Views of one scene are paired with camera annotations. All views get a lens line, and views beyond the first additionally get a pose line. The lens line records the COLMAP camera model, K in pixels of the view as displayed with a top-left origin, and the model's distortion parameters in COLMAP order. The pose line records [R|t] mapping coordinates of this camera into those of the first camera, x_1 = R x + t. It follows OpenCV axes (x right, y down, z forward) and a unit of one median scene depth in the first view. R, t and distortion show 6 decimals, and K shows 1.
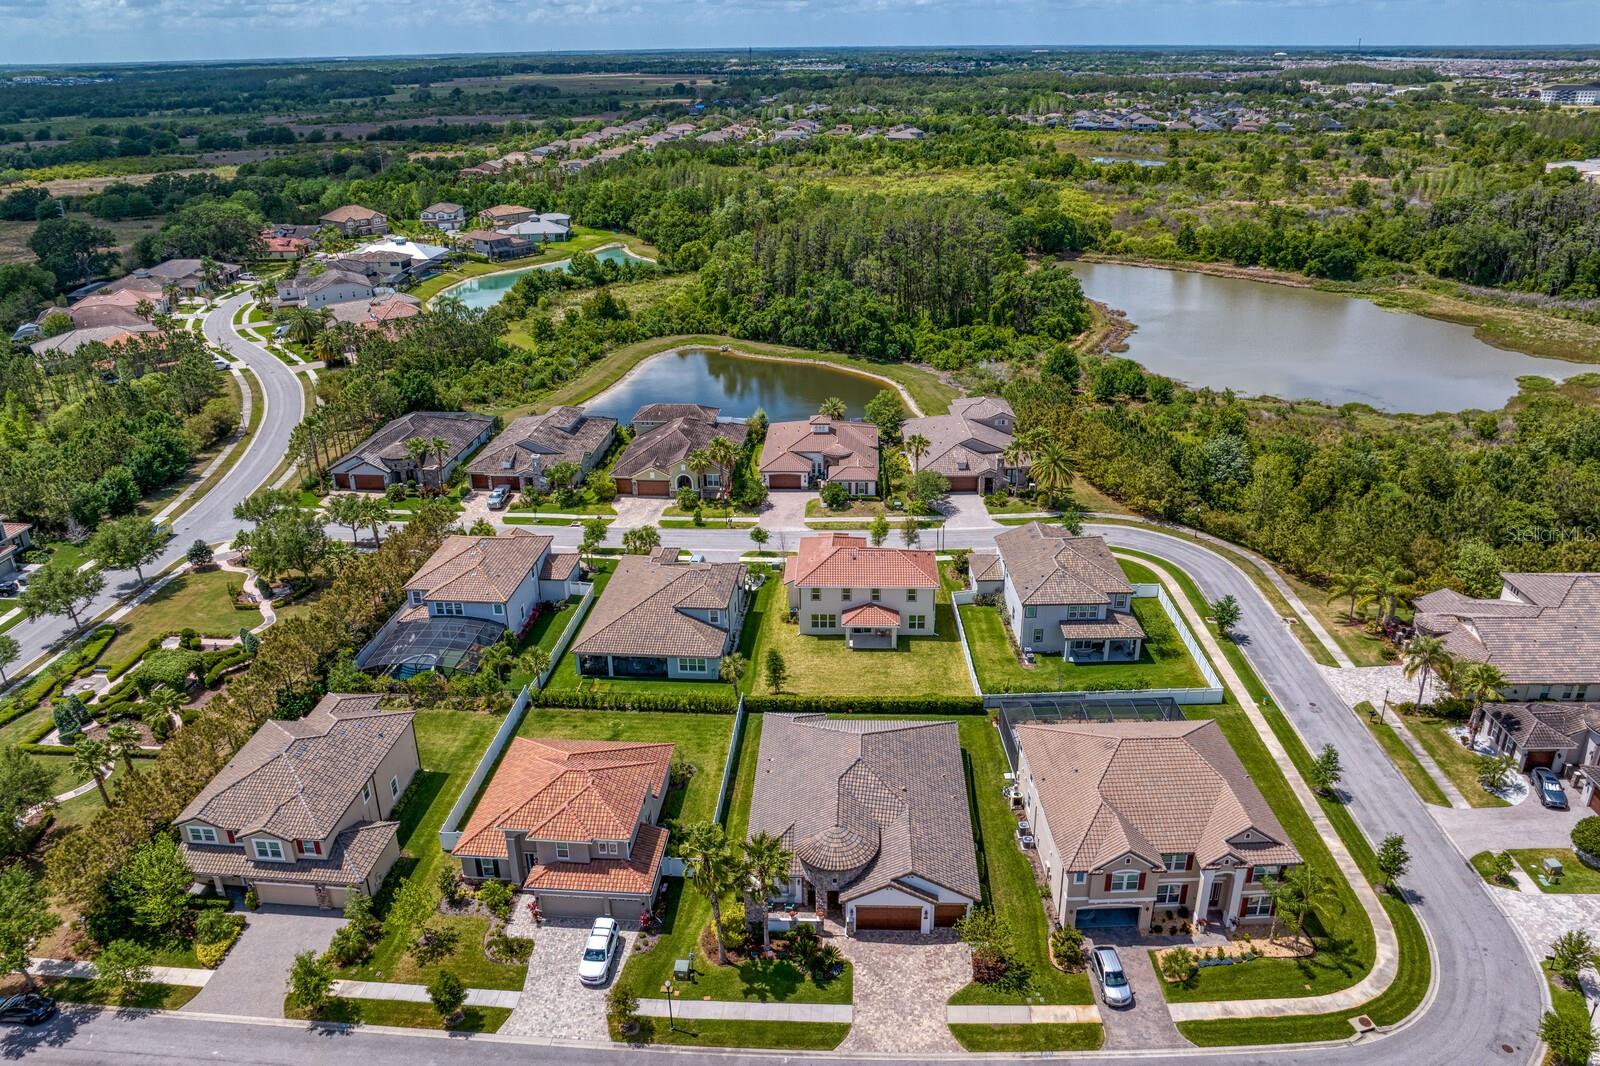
lens RADIAL K [[1131.3, 0, 806.6], [0, 1131.3, 510.2], [0, 0, 1]] dist [-0.049207, 0.017177]
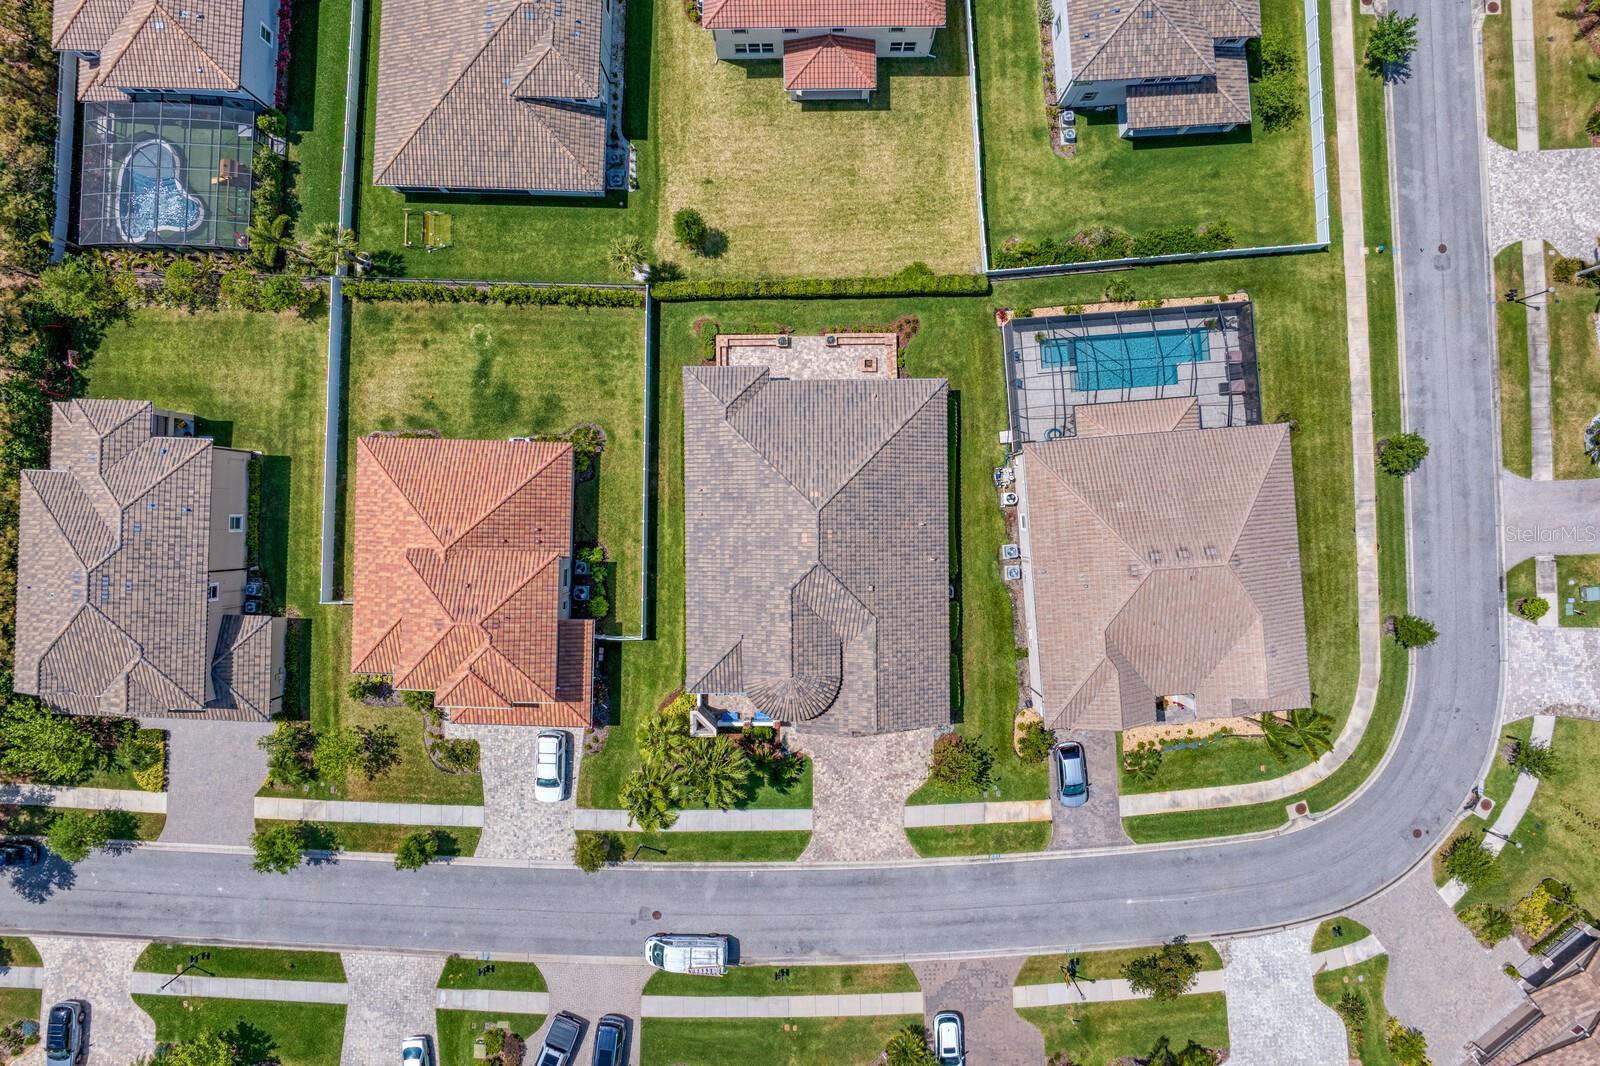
lens RADIAL K [[1131.3, 0, 806.6], [0, 1131.3, 510.2], [0, 0, 1]] dist [-0.049207, 0.017177]
pose [[0.998553, -0.052580, 0.011267, 0.036667], [0.010366, 0.393818, 0.919130, -0.584900], [-0.052765, -0.917683, 0.393794, 0.811023]]
